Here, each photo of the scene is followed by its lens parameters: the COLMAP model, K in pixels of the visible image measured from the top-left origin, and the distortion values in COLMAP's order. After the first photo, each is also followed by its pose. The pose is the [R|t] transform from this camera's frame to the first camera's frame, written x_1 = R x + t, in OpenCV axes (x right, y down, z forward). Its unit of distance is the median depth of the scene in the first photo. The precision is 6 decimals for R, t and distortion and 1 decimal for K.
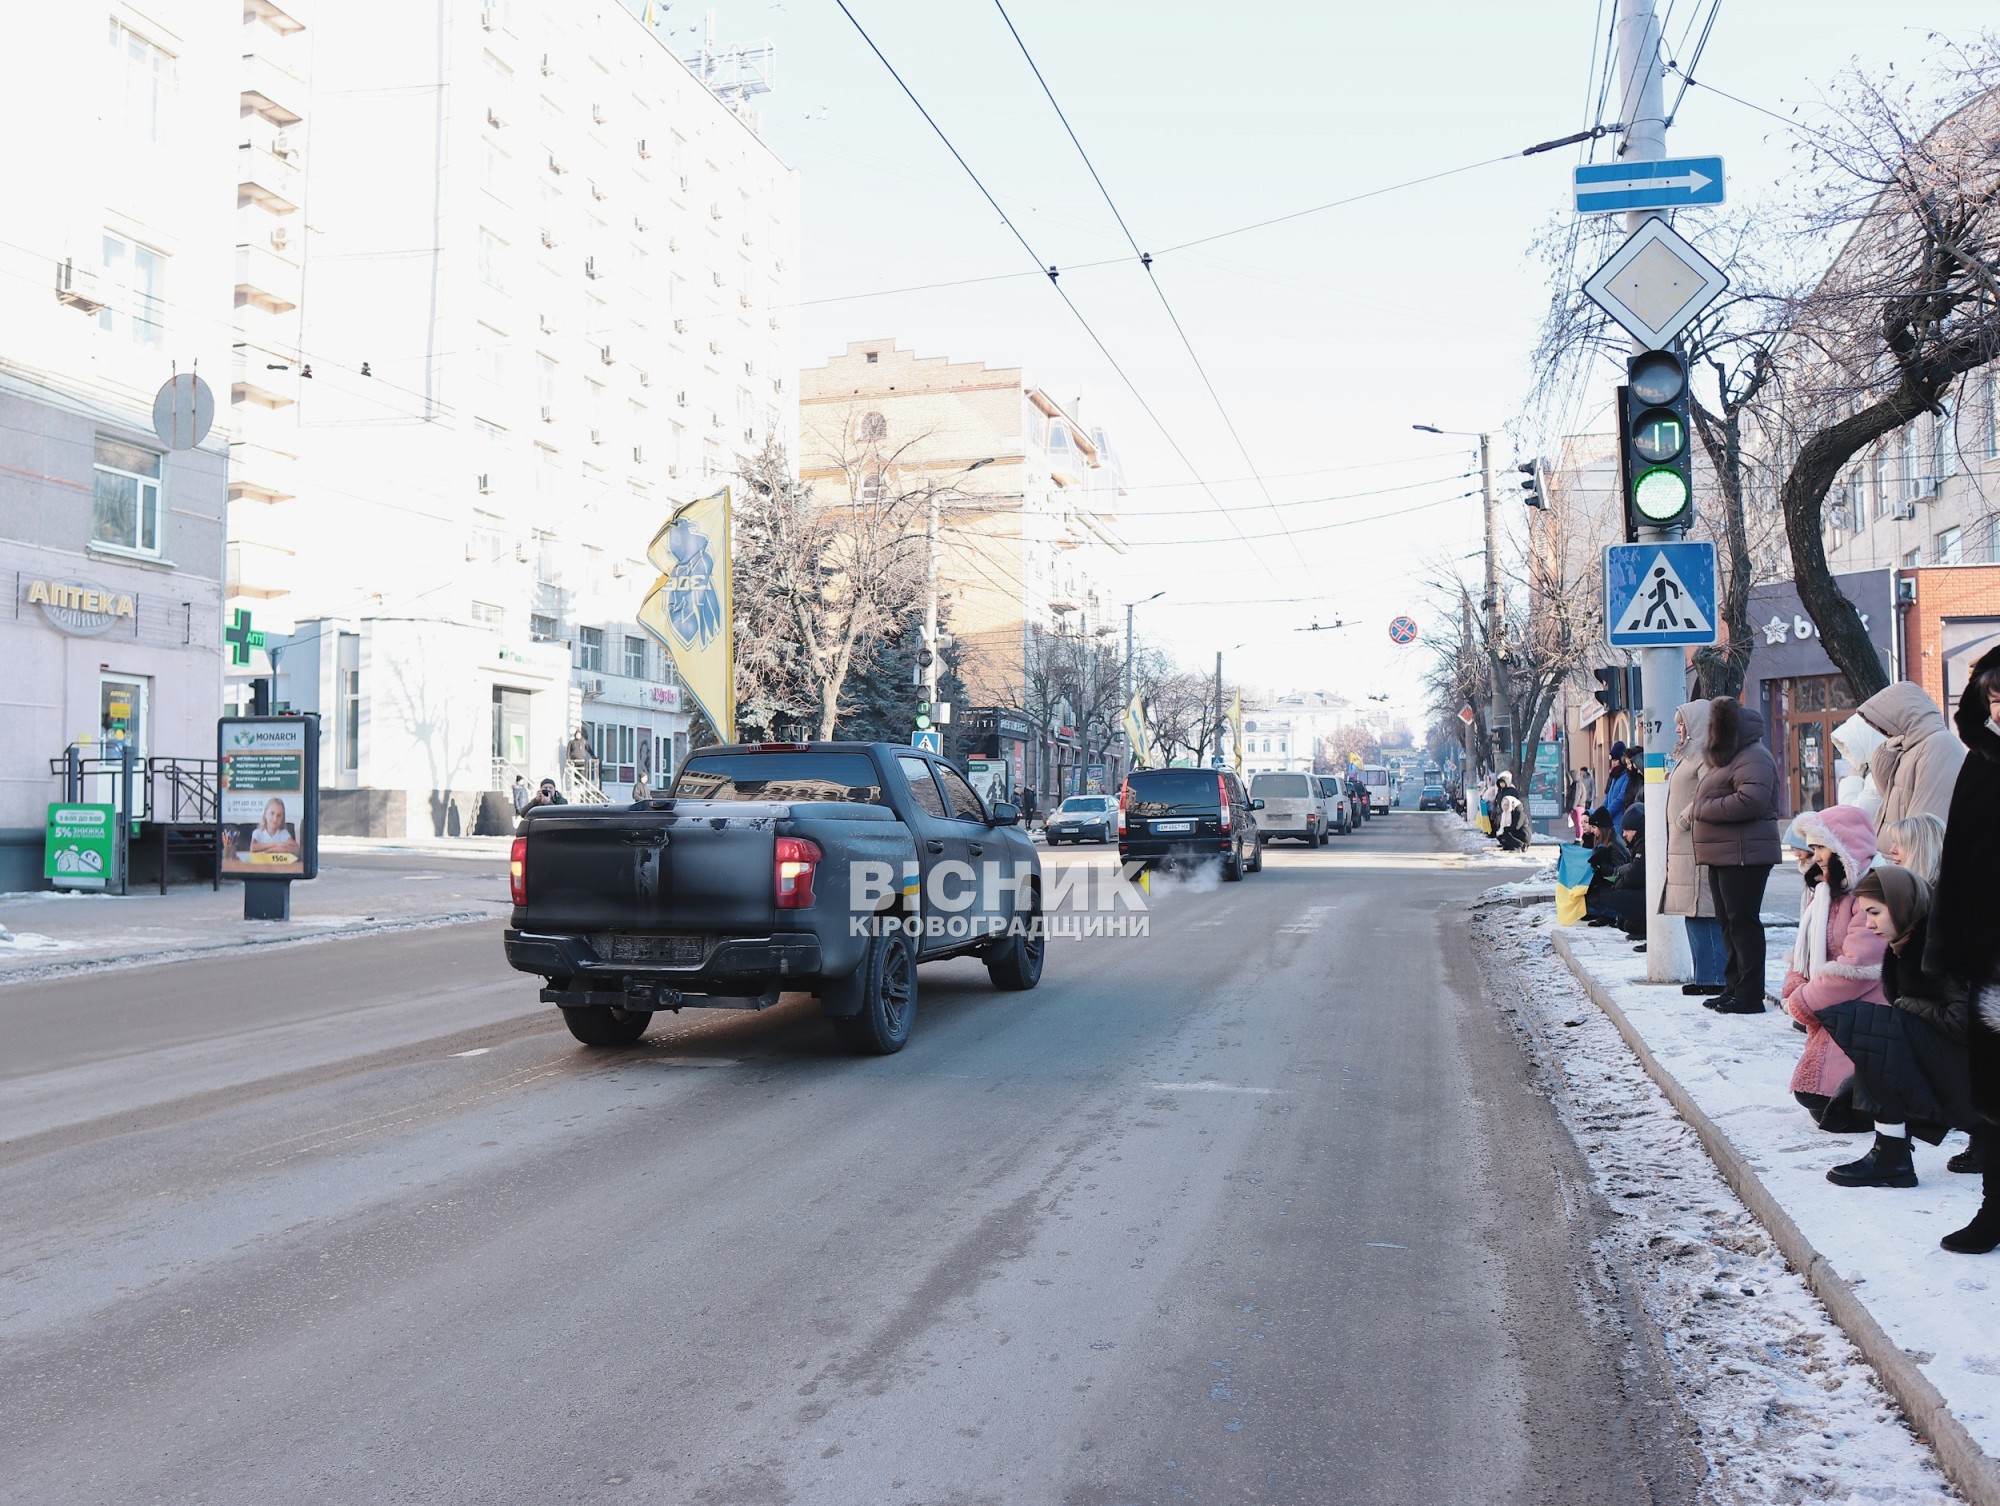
lens RADIAL K [[1684.0, 0, 993.5], [0, 1684.0, 747.0], [0, 0, 1]] dist [-0.101182, 0.052771]
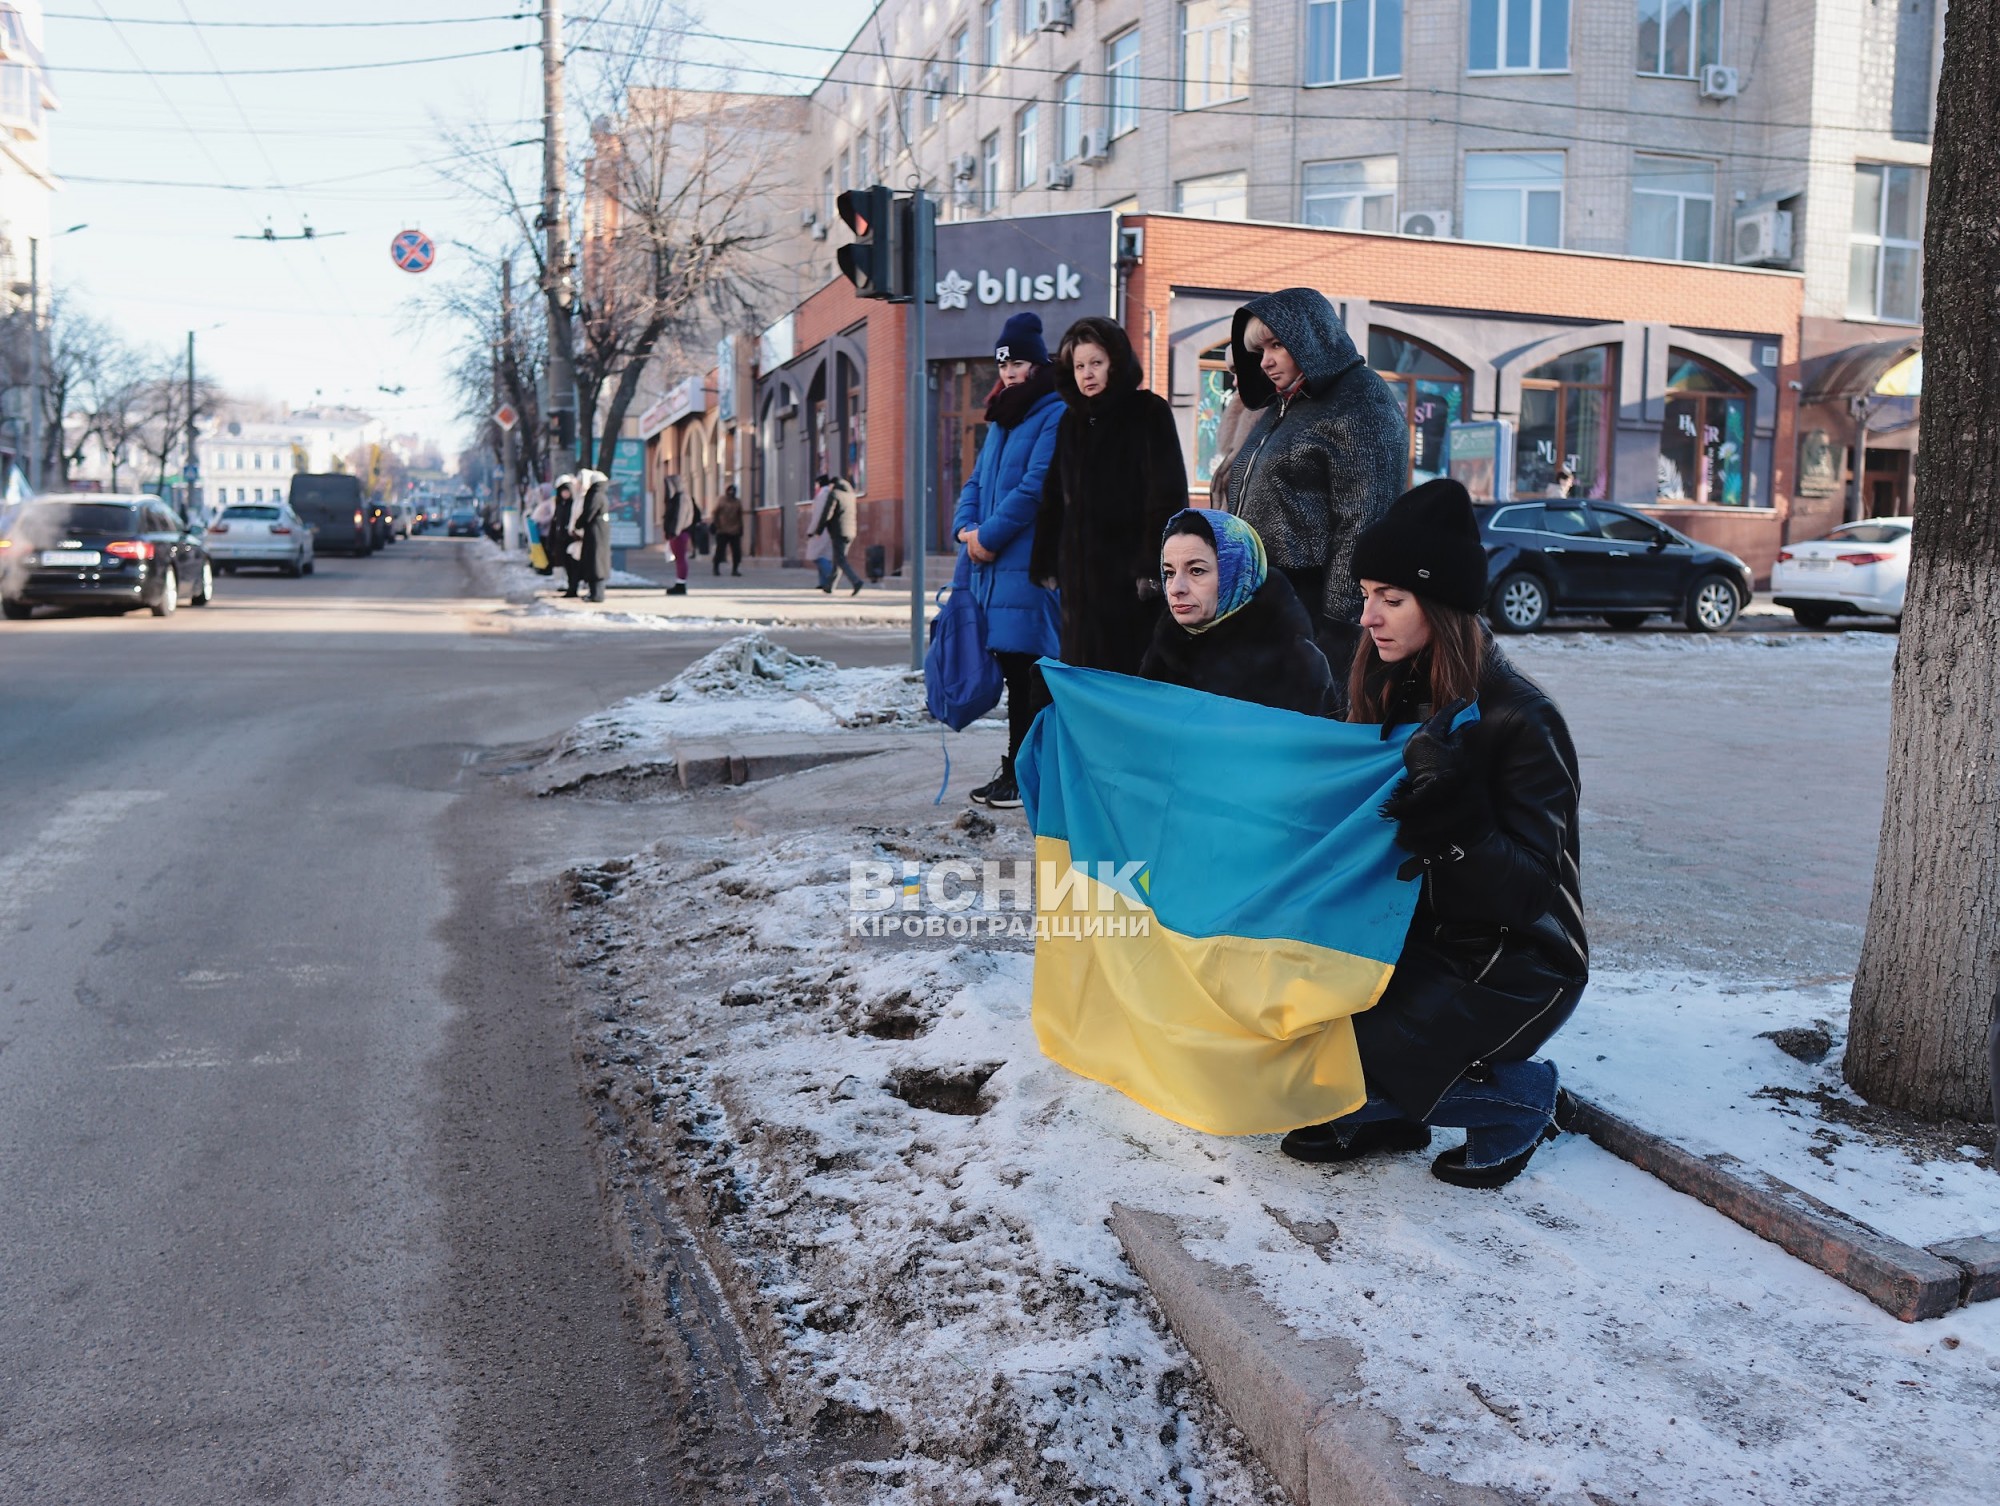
lens RADIAL K [[1684.0, 0, 1003.3], [0, 1684.0, 746.1], [0, 0, 1]] dist [-0.101182, 0.052771]
pose [[0.843284, -0.043447, 0.535710, 0.090593], [-0.042996, 0.988080, 0.147817, 0.014852], [-0.535746, -0.147685, 0.831364, 0.332778]]
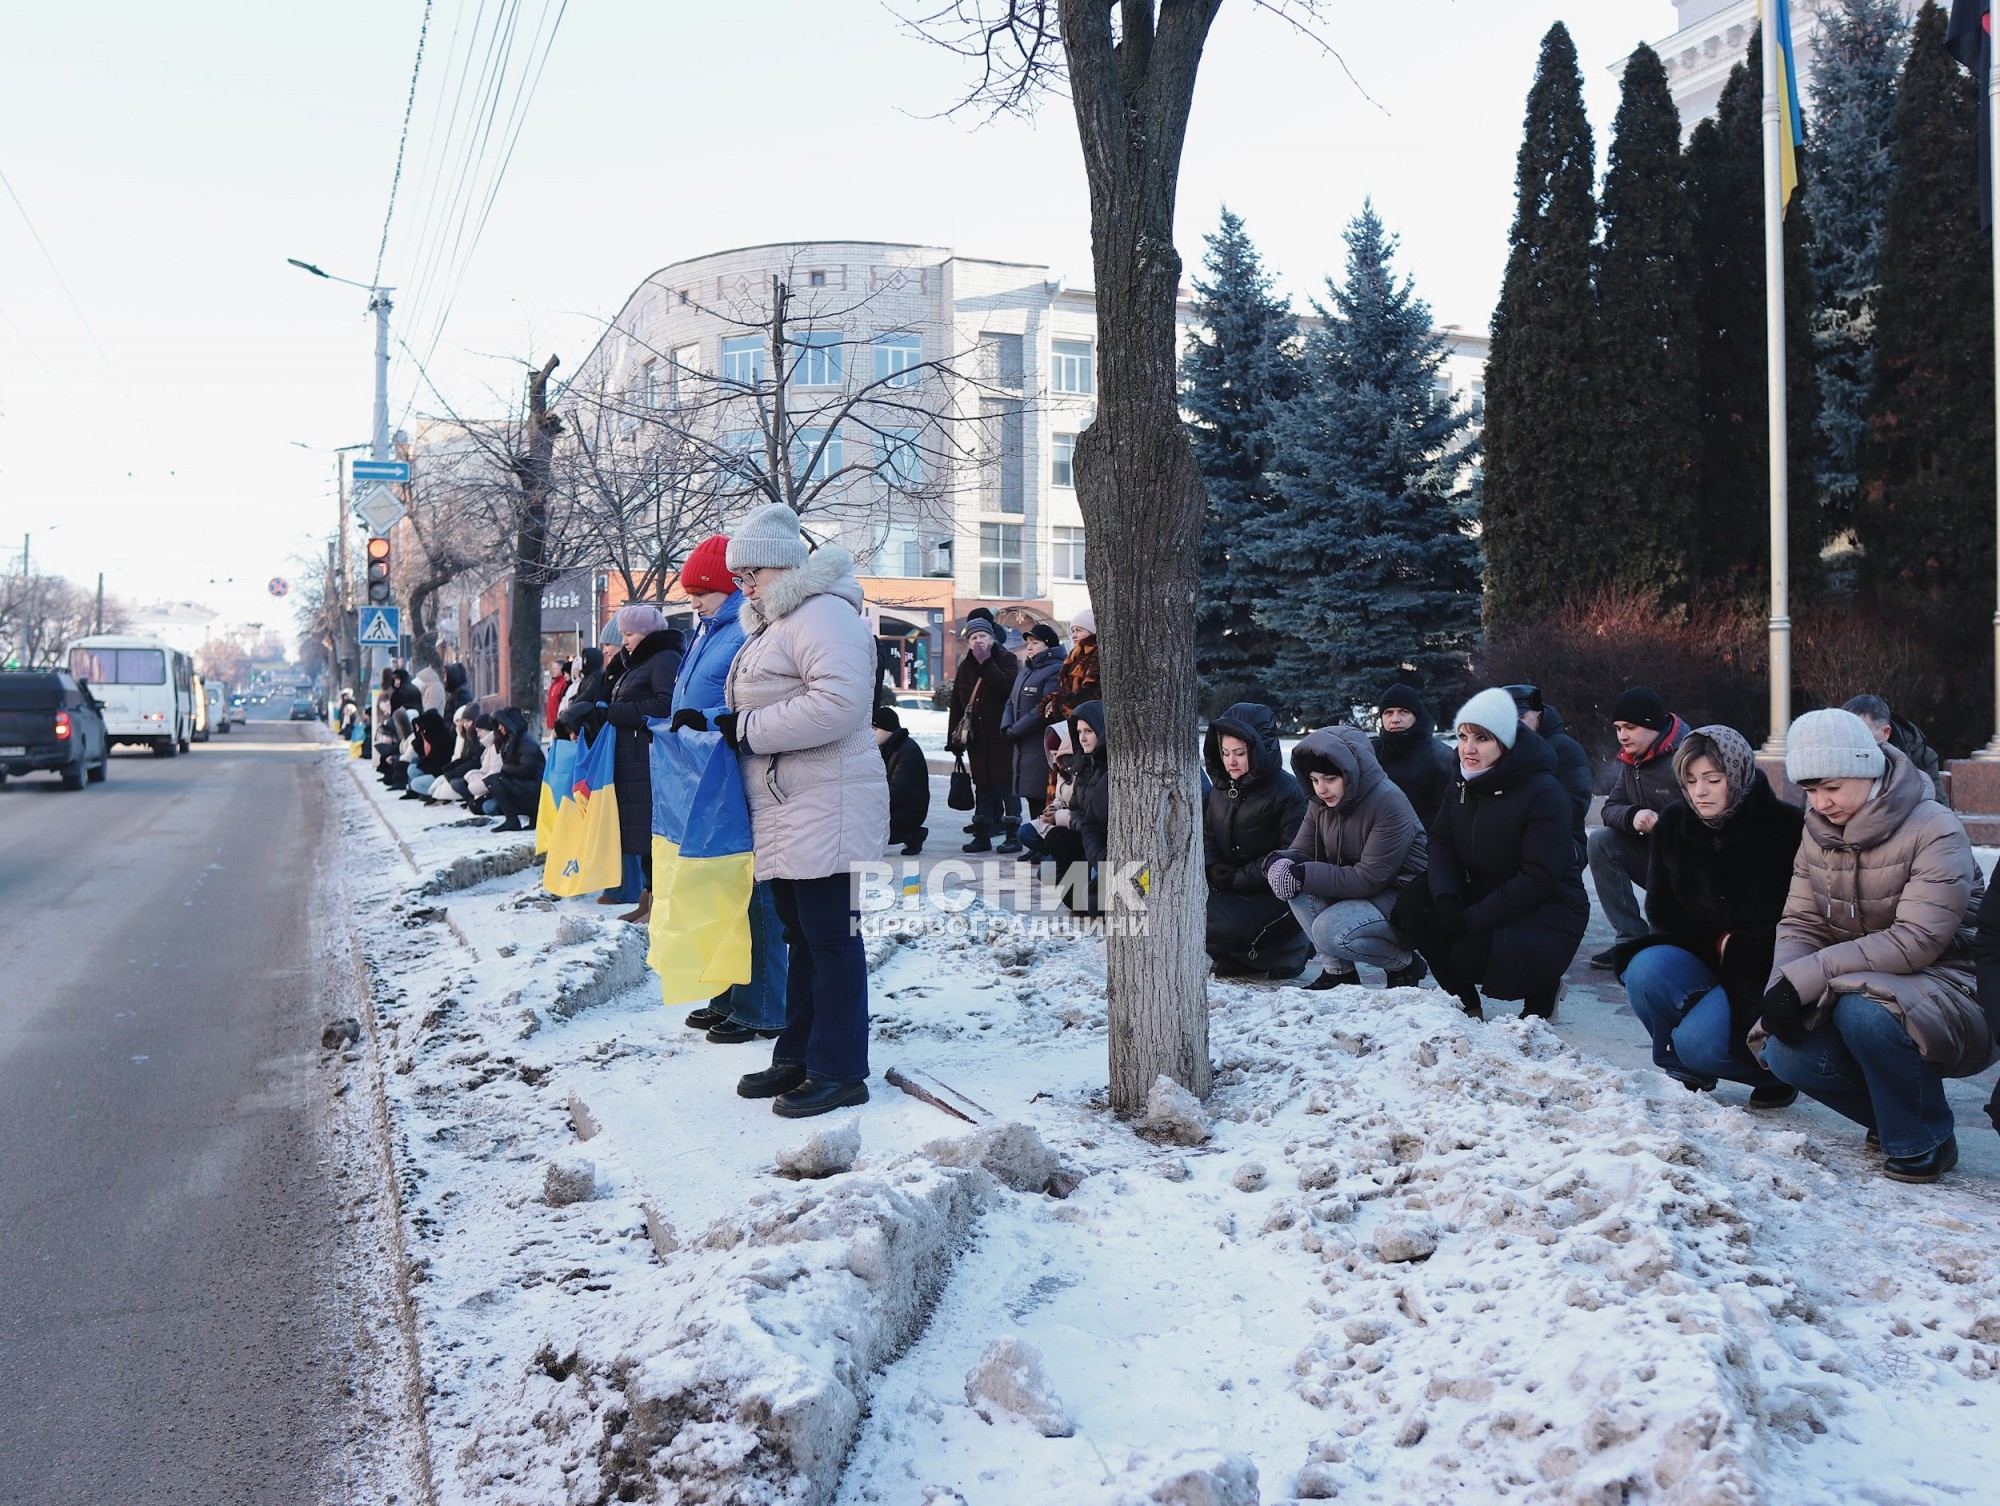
lens RADIAL K [[1684.0, 0, 996.2], [0, 1684.0, 751.0], [0, 0, 1]] dist [-0.101182, 0.052771]
pose [[0.795181, -0.003653, 0.606361, -0.123472], [-0.028358, 0.998664, 0.043206, -0.009402], [-0.605708, -0.051552, 0.794015, -0.495256]]
